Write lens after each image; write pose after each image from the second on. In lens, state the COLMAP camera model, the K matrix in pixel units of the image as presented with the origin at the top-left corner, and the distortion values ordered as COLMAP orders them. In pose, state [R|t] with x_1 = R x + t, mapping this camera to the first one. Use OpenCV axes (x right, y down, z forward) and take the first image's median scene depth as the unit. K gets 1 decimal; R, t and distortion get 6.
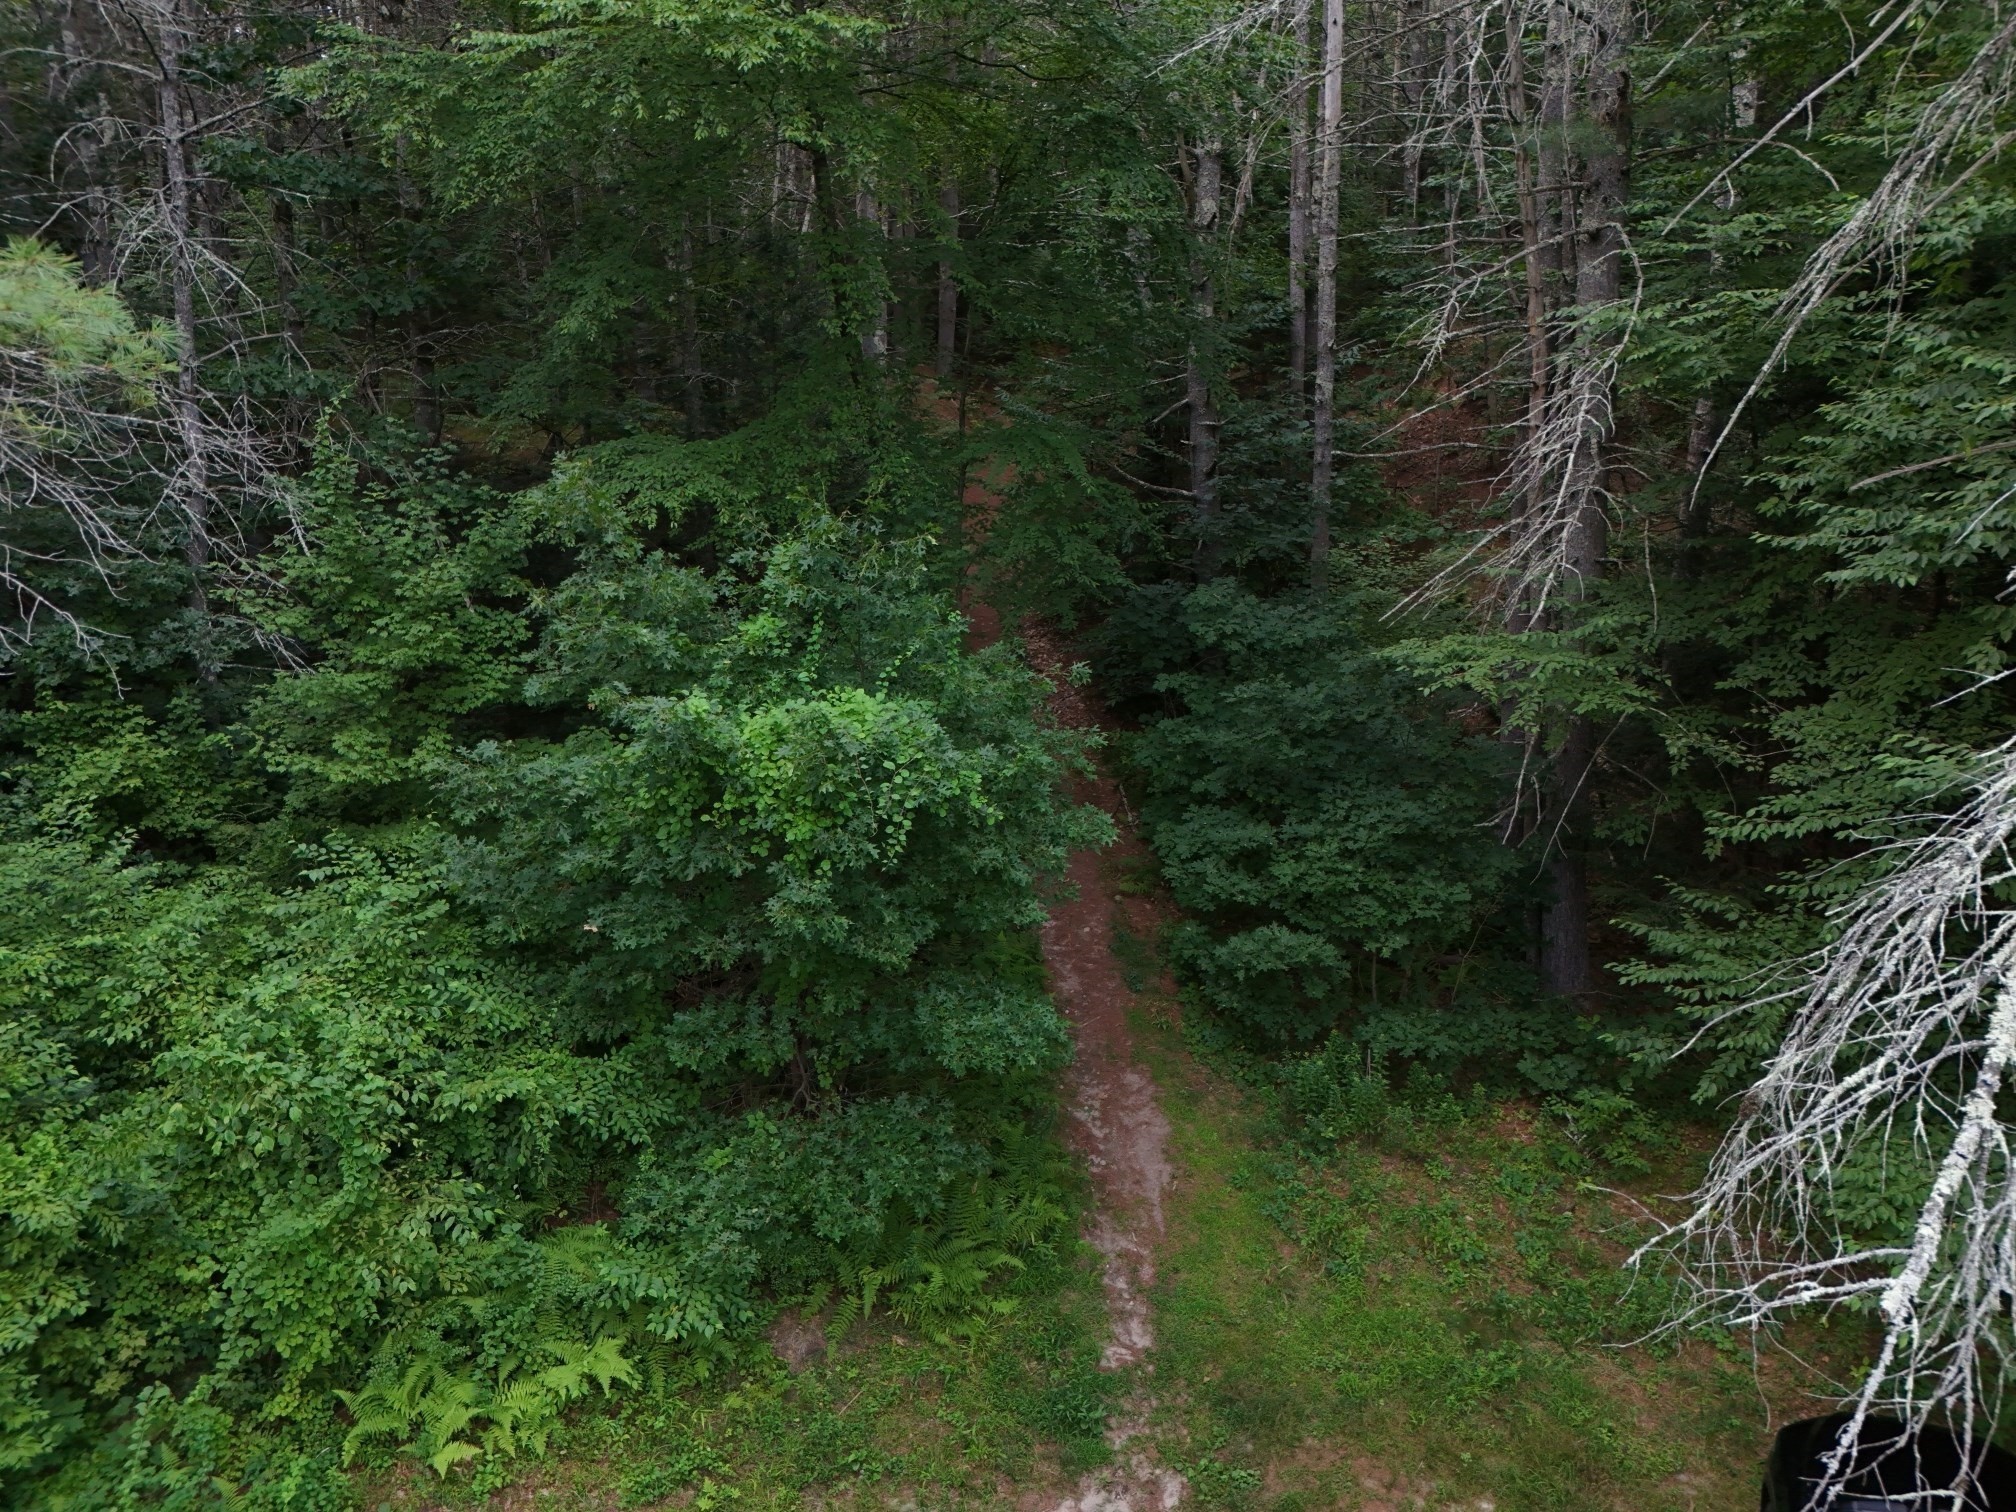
lens RADIAL K [[1487.6, 0, 1000.7], [0, 1487.6, 741.0], [0, 0, 1]] dist [0.074145, -0.087594]
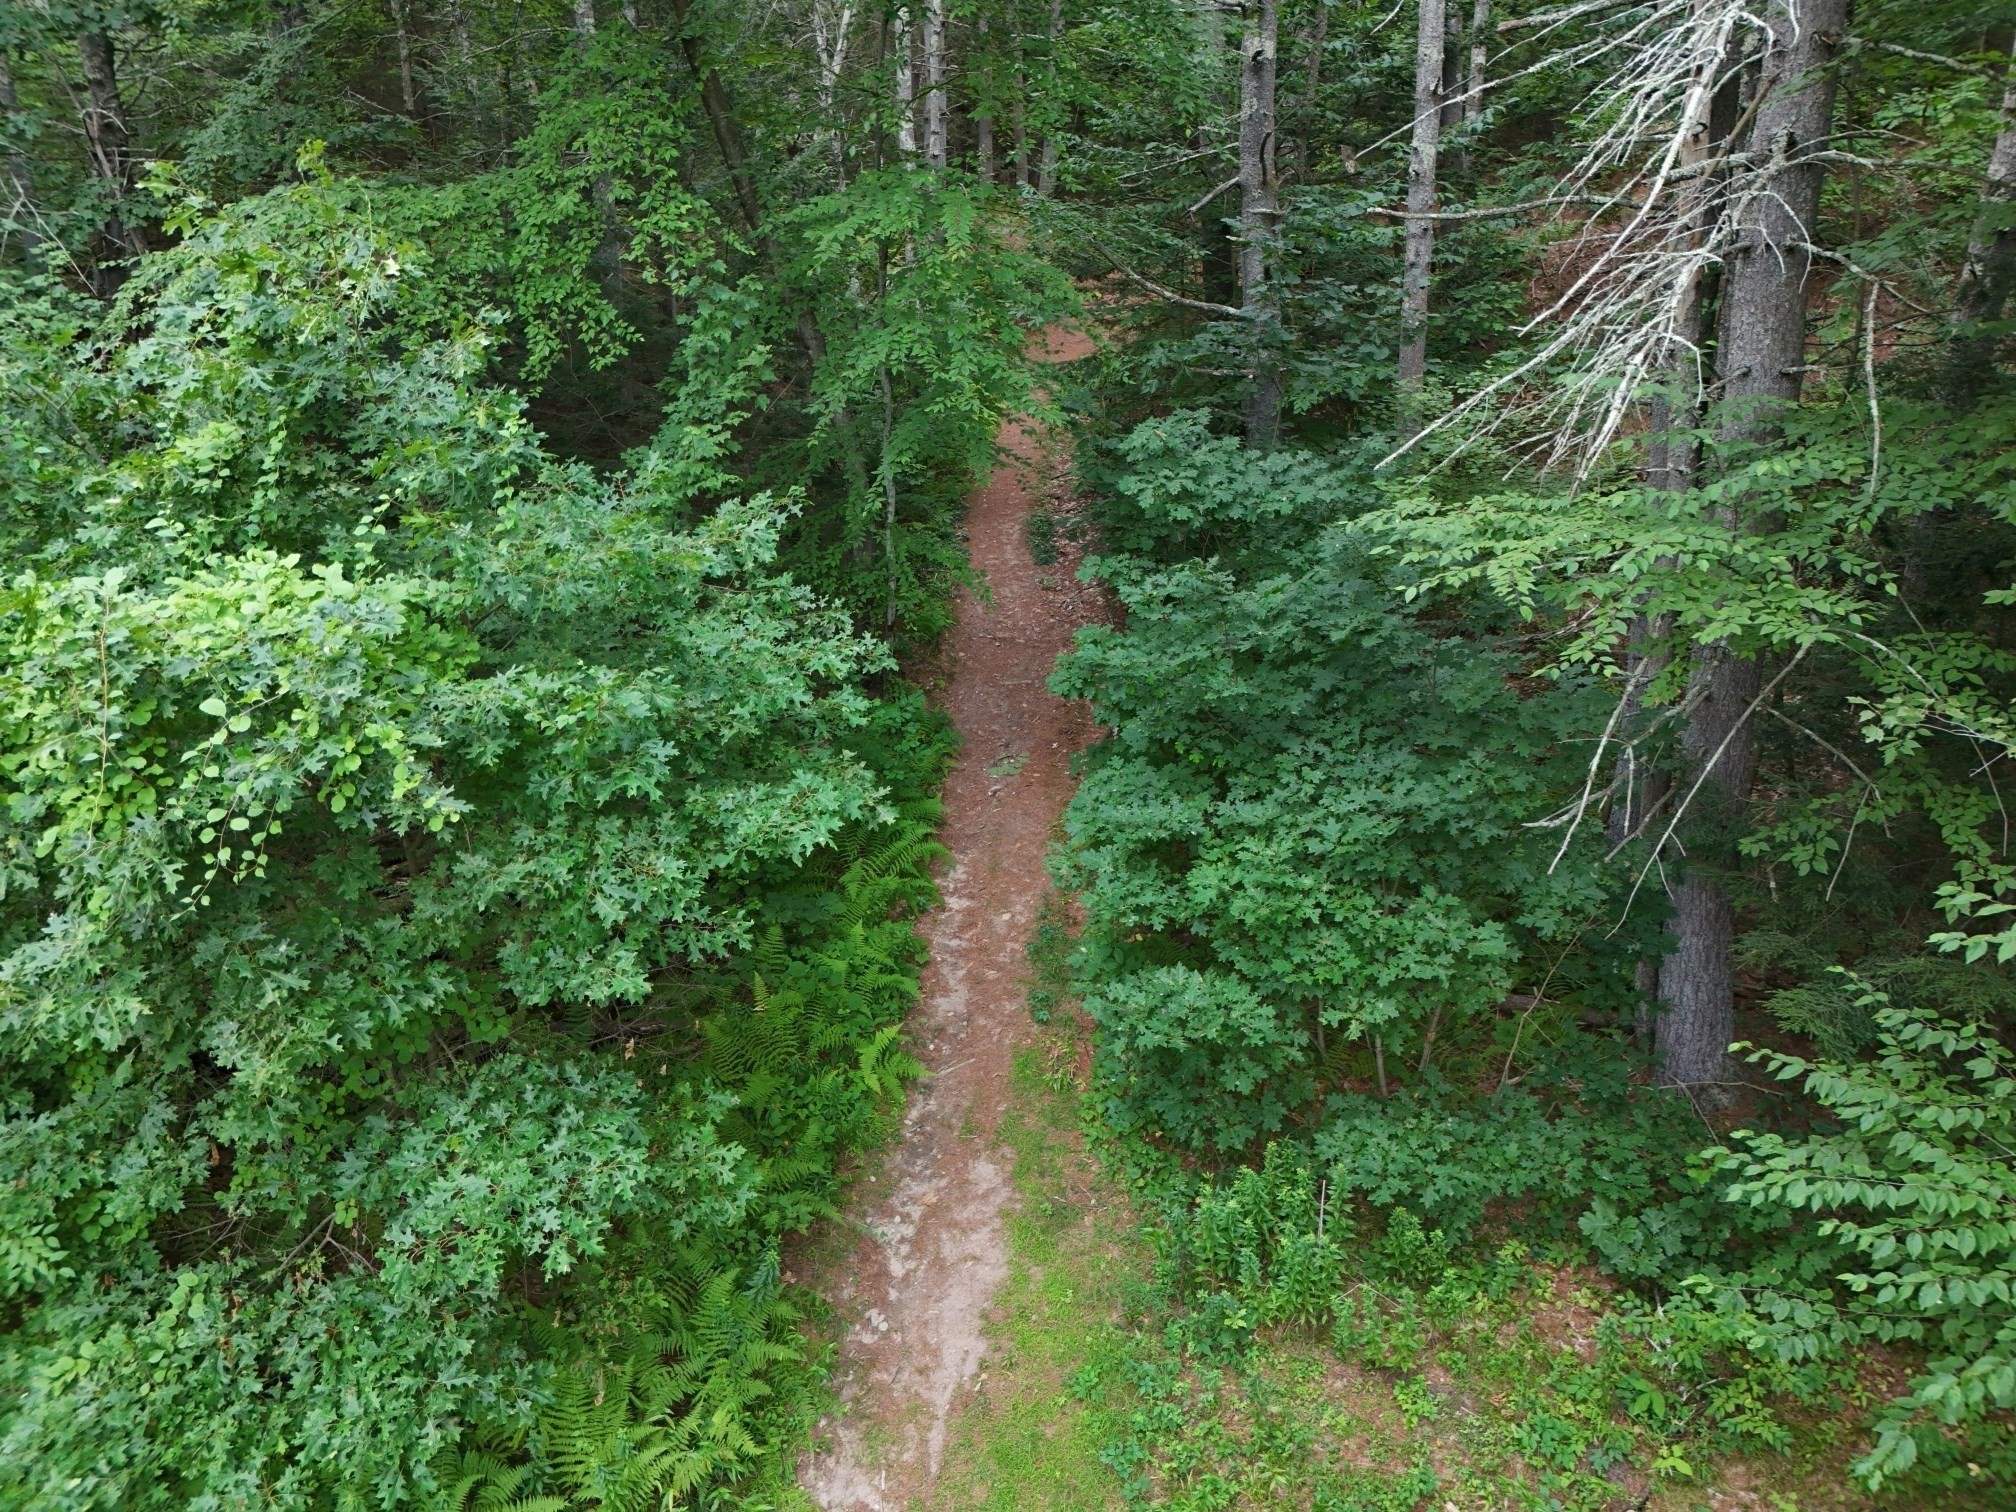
lens RADIAL K [[1485.4, 0, 1008.4], [0, 1485.4, 750.8], [0, 0, 1]] dist [0.082312, -0.093692]
pose [[0.991348, 0.042532, -0.124175, 0.207345], [-0.032324, 0.996017, 0.083093, -0.016411], [0.127215, -0.078360, 0.988775, 0.437235]]
